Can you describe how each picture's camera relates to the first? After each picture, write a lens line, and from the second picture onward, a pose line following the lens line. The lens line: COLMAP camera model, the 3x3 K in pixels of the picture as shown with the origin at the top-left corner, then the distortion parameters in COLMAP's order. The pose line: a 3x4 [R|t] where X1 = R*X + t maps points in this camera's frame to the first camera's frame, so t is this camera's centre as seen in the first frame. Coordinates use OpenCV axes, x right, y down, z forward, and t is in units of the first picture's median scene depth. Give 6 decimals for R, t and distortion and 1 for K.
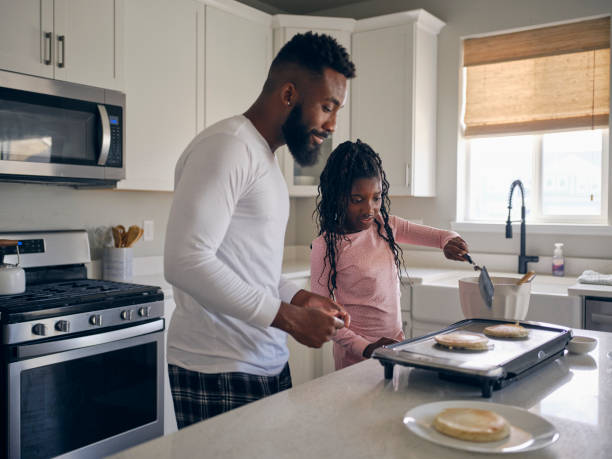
lens RADIAL K [[636.4, 0, 306.0], [0, 636.4, 229.5], [0, 0, 1]] dist [0.003412, -0.001861]
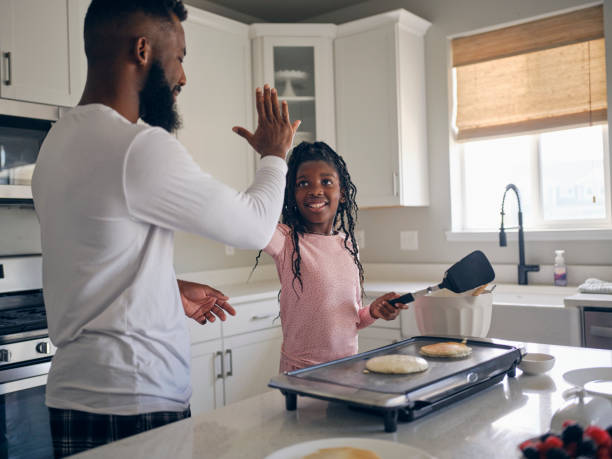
lens RADIAL K [[636.4, 0, 306.0], [0, 636.4, 229.5], [0, 0, 1]] dist [0.003412, -0.001861]
pose [[0.997538, -0.037703, -0.059139, 0.085763], [0.035860, 0.998847, -0.031910, 0.007890], [0.060274, 0.029710, 0.997740, 0.055894]]
